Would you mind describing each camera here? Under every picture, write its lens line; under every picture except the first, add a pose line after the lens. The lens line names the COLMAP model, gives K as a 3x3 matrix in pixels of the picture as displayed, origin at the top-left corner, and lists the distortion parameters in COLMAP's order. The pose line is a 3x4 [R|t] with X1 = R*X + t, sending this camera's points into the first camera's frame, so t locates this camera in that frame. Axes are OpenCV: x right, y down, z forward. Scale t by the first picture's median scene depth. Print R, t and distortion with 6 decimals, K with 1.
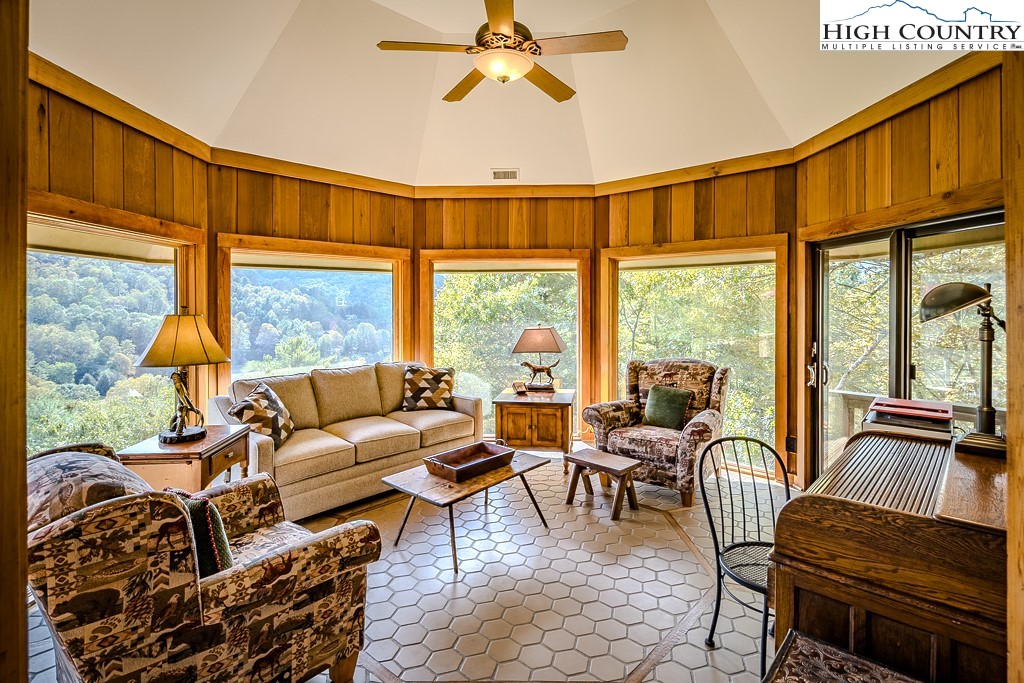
lens RADIAL K [[526.5, 0, 522.3], [0, 526.5, 314.8], [0, 0, 1]] dist [0.016000, -0.008348]
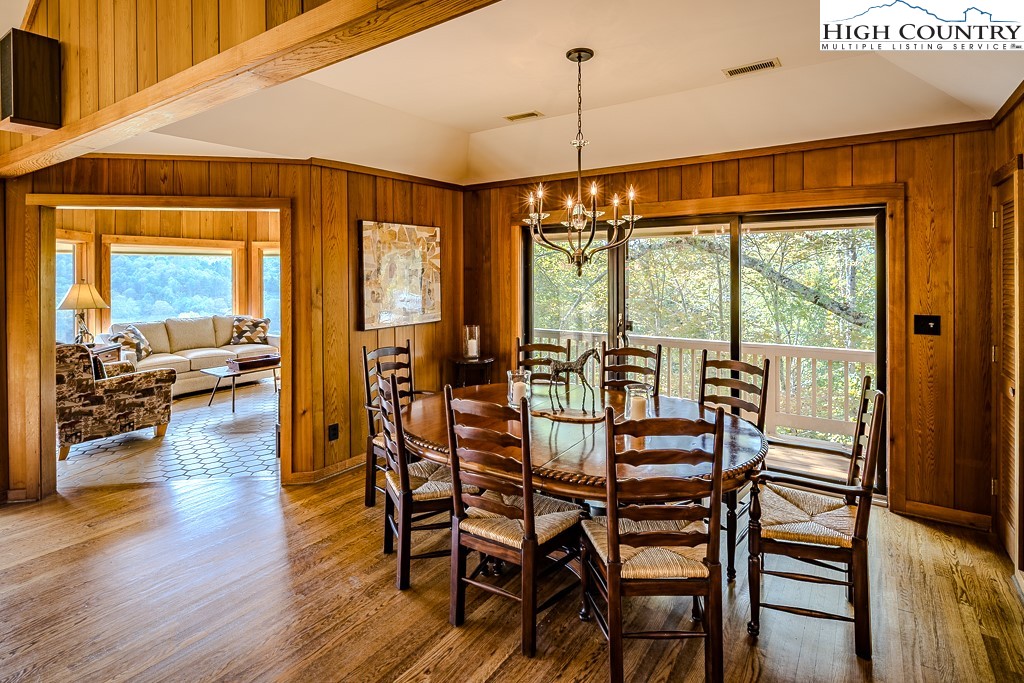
lens RADIAL K [[526.5, 0, 526.2], [0, 526.5, 283.0], [0, 0, 1]] dist [0.016000, -0.008348]
pose [[0.988378, -0.005569, 0.151912, 0.443607], [0.007278, 0.999916, -0.010692, 0.019218], [-0.151839, 0.011673, 0.988336, -0.769989]]
